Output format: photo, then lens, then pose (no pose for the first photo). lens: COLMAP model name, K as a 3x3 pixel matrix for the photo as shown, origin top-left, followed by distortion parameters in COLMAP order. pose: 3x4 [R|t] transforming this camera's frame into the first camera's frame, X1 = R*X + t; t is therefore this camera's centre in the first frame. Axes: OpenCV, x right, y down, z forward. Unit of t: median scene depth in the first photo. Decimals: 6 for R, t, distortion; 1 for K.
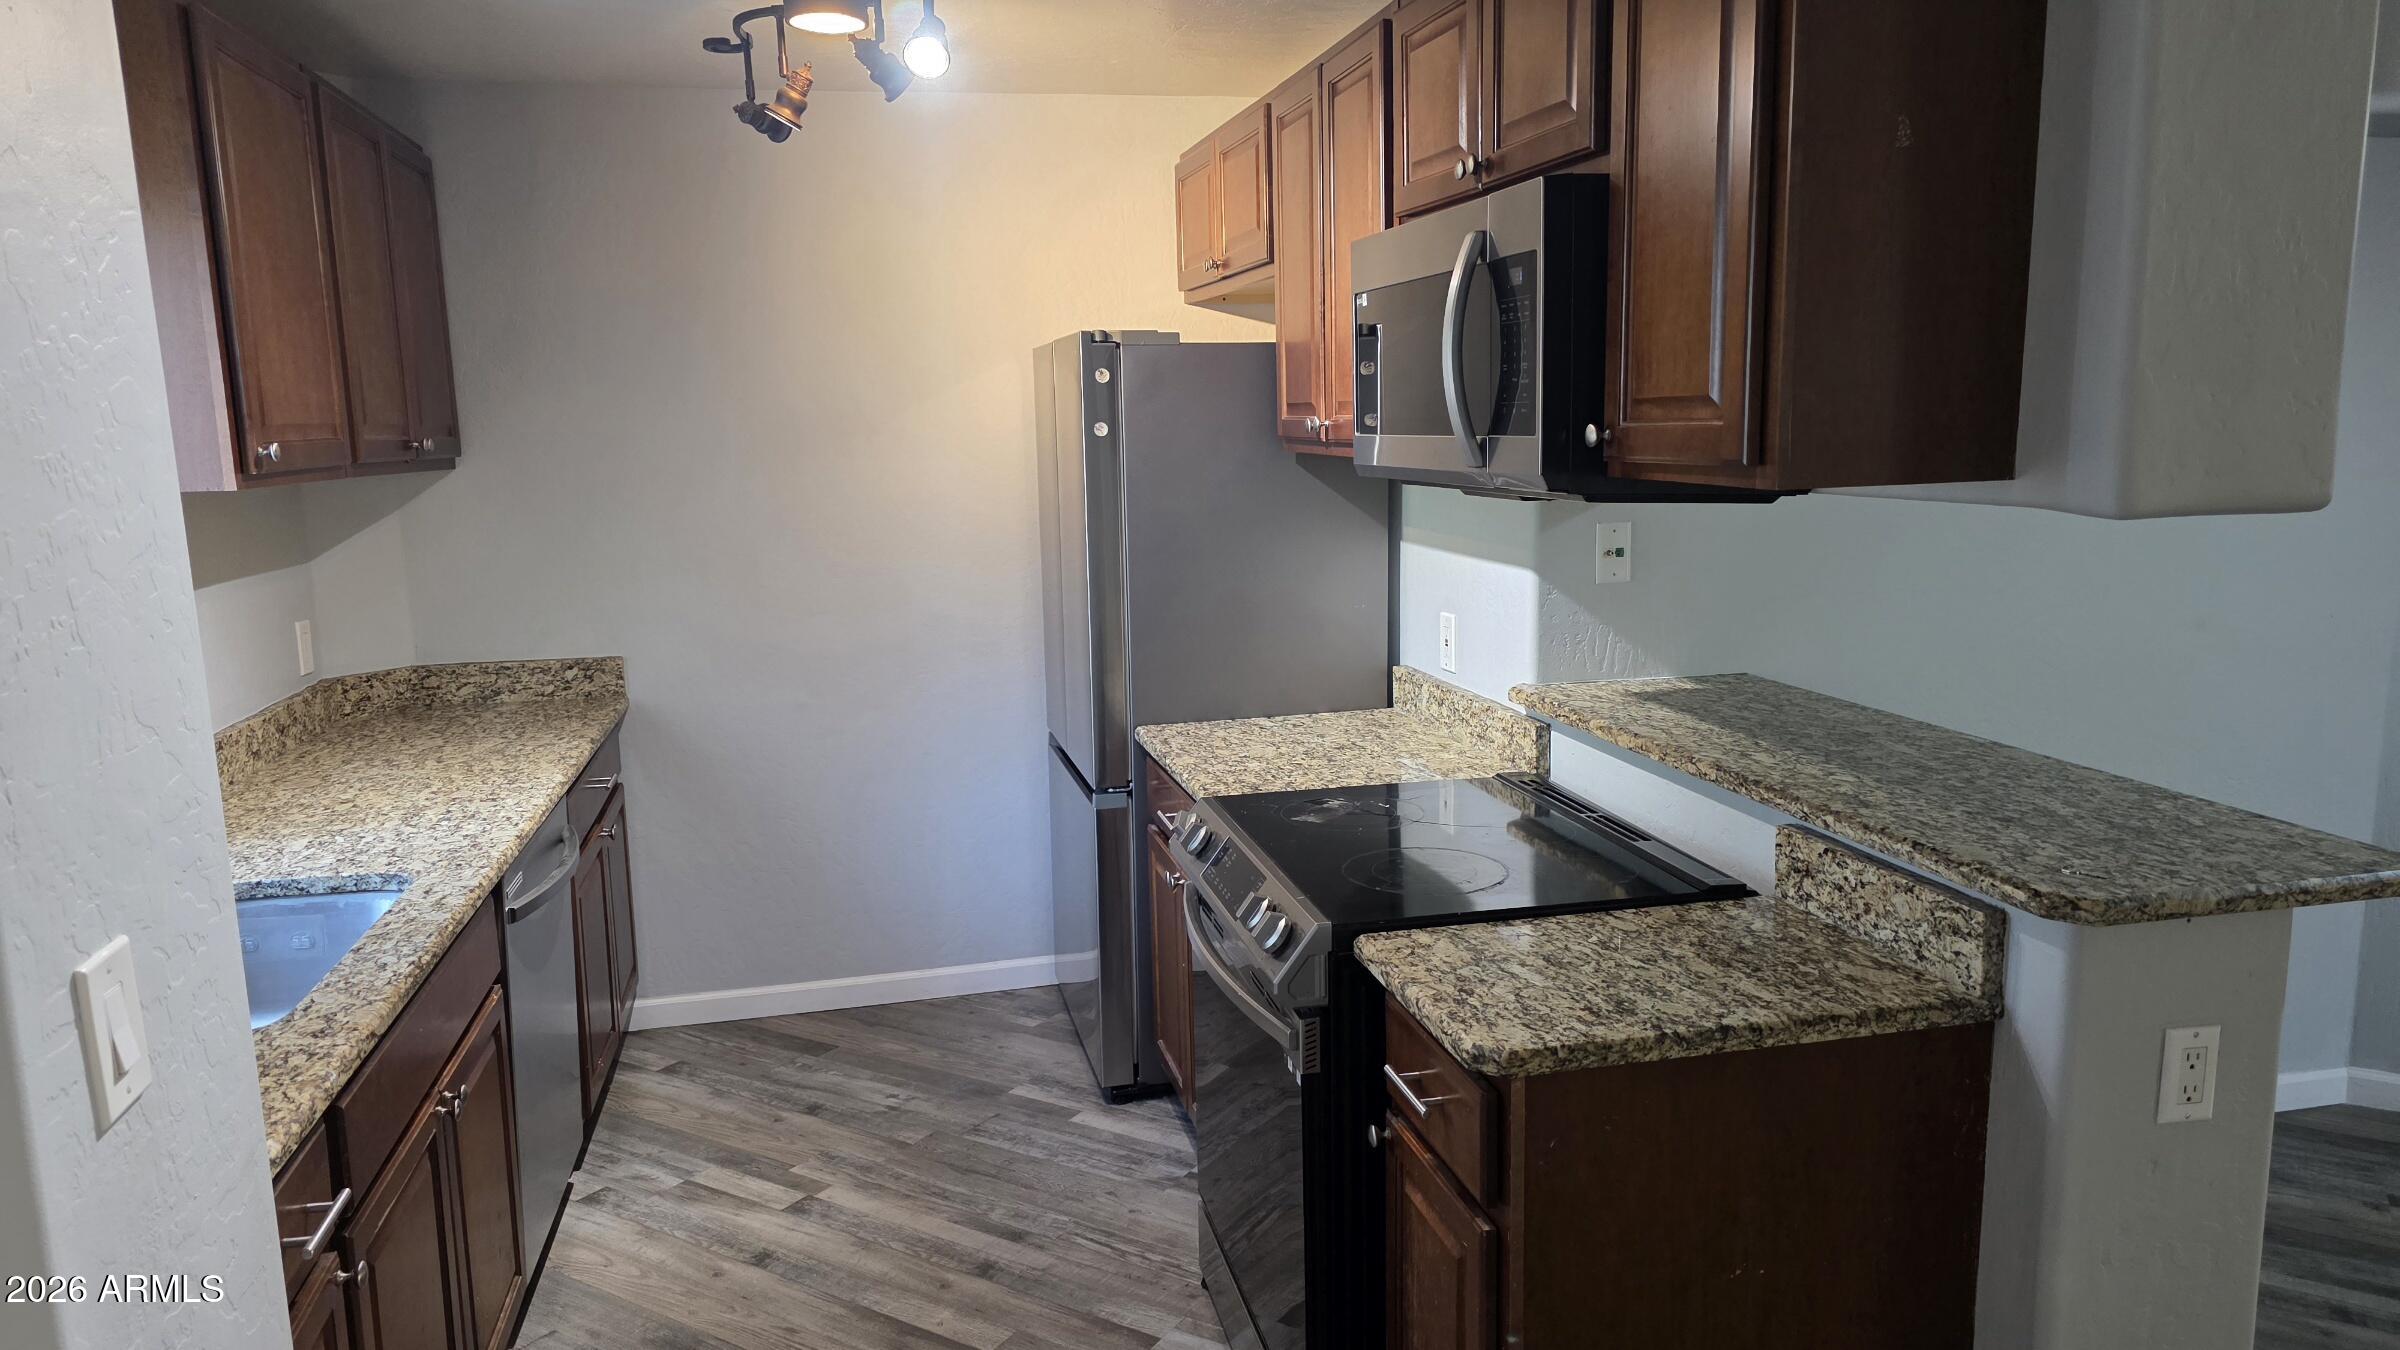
lens RADIAL K [[1610.0, 0, 1224.2], [0, 1610.0, 676.5], [0, 0, 1]] dist [0.036131, -0.035849]
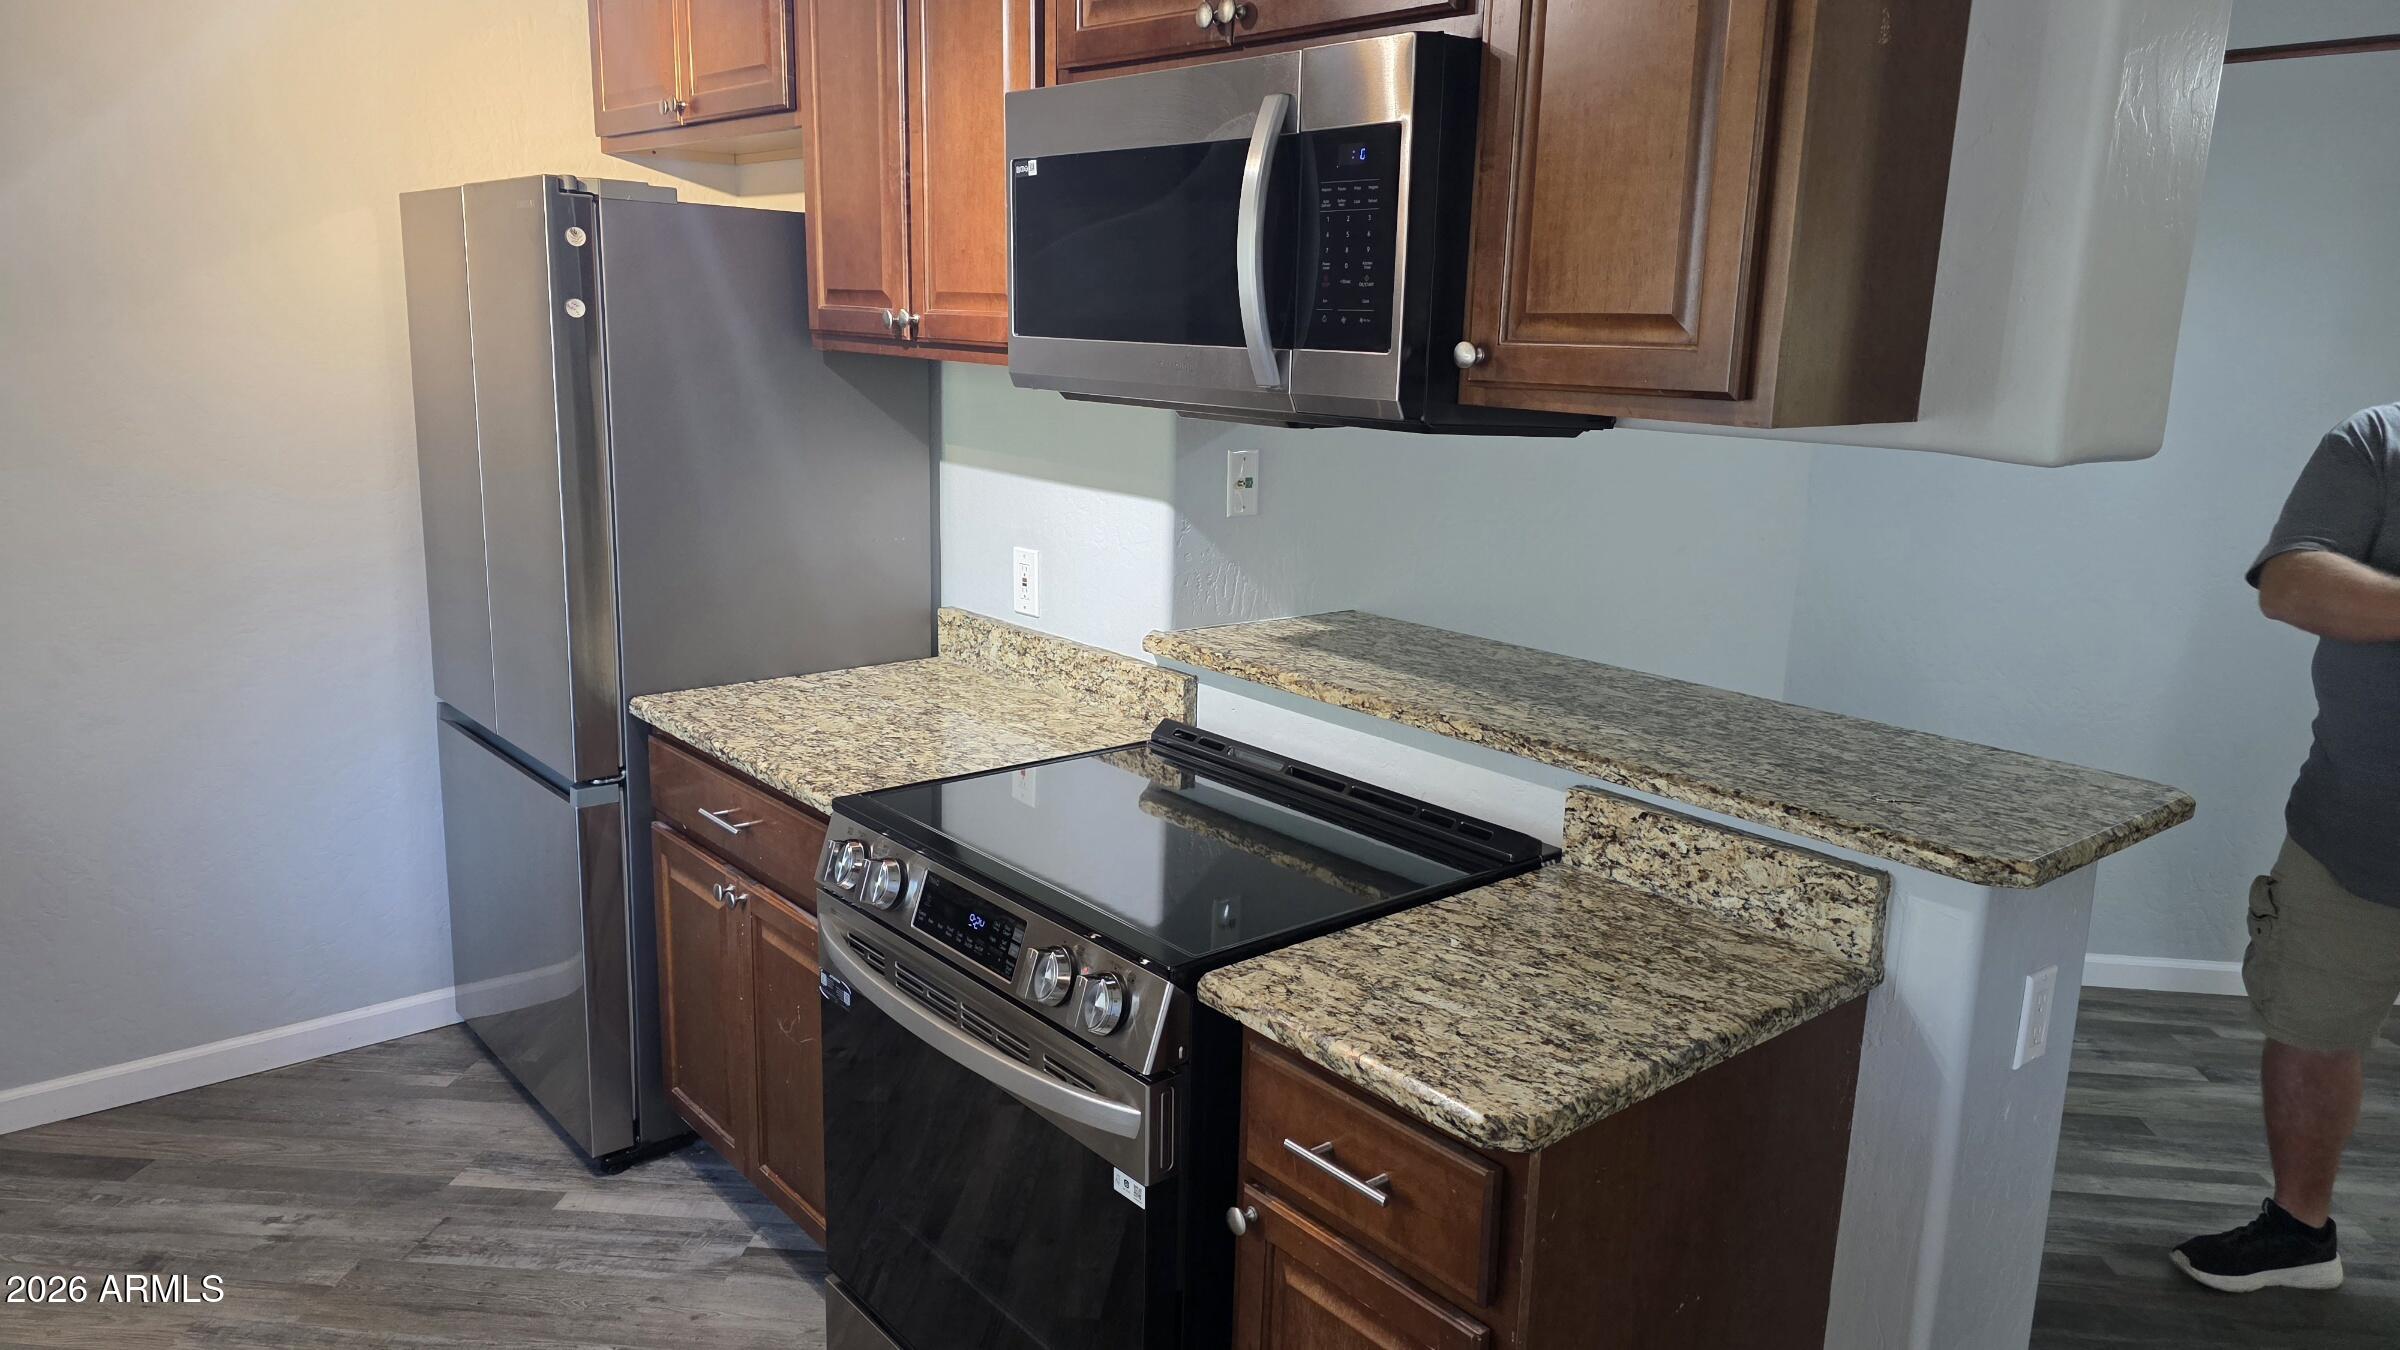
lens RADIAL K [[1610.0, 0, 1215.5], [0, 1610.0, 660.5], [0, 0, 1]] dist [0.036131, -0.035849]
pose [[0.888244, -0.045511, 0.457112, -0.189263], [0.023376, 0.998269, 0.053967, -0.026162], [-0.458777, -0.037251, 0.887770, 0.209006]]
